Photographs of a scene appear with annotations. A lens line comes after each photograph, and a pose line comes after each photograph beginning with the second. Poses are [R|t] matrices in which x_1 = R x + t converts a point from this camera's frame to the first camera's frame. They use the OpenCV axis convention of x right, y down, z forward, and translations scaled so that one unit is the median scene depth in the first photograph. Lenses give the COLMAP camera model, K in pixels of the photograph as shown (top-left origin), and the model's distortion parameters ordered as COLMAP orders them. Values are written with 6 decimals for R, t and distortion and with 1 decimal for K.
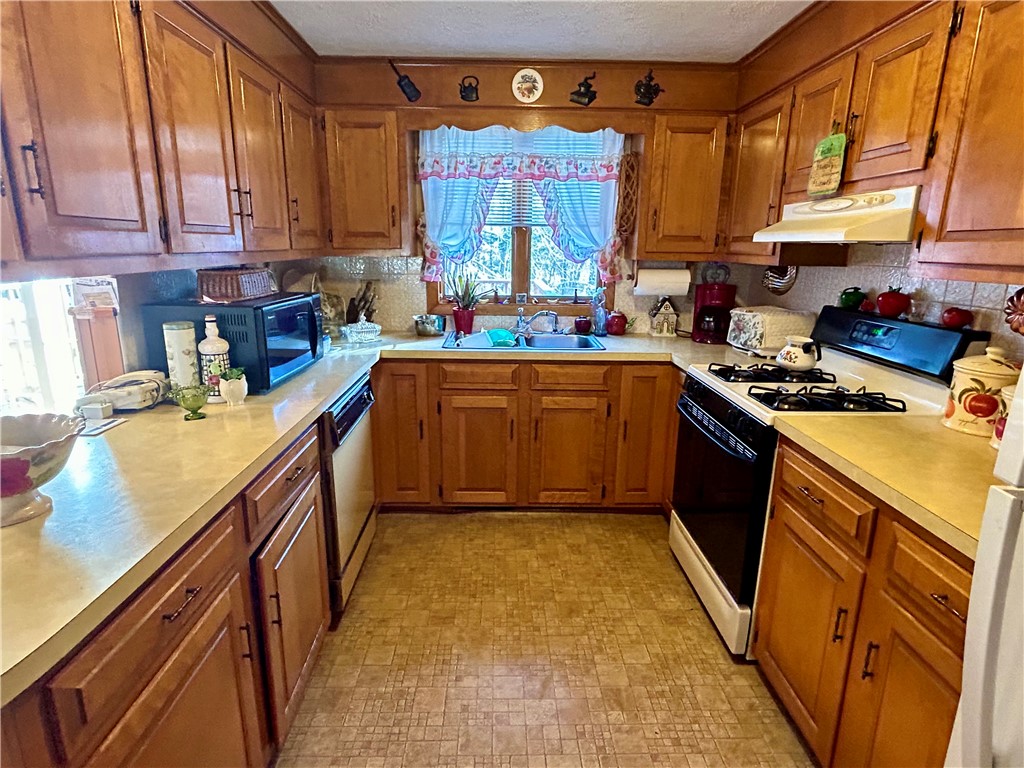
lens RADIAL K [[551.4, 0, 510.6], [0, 551.4, 381.7], [0, 0, 1]] dist [-0.011686, 0.007929]
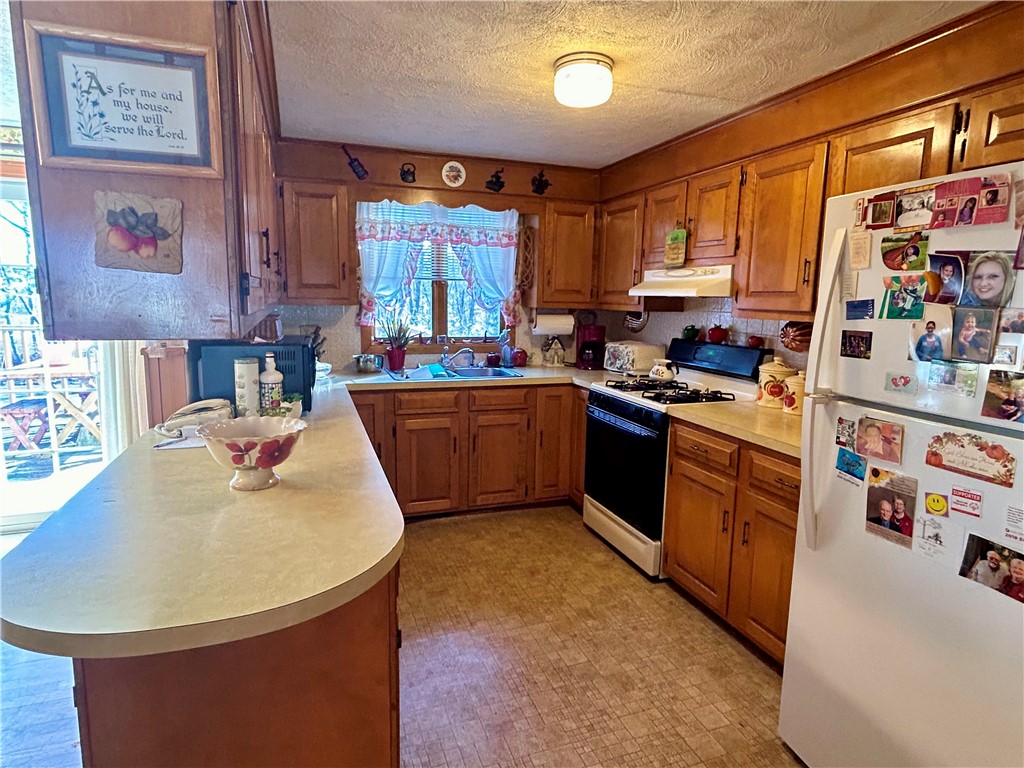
lens RADIAL K [[564.8, 0, 509.5], [0, 564.8, 379.4], [0, 0, 1]] dist [-0.003313, -0.000883]
pose [[0.946743, -0.041590, 0.319293, -0.290447], [0.070247, 0.994415, -0.078763, 0.052049], [-0.314234, 0.096998, 0.944377, -0.242342]]
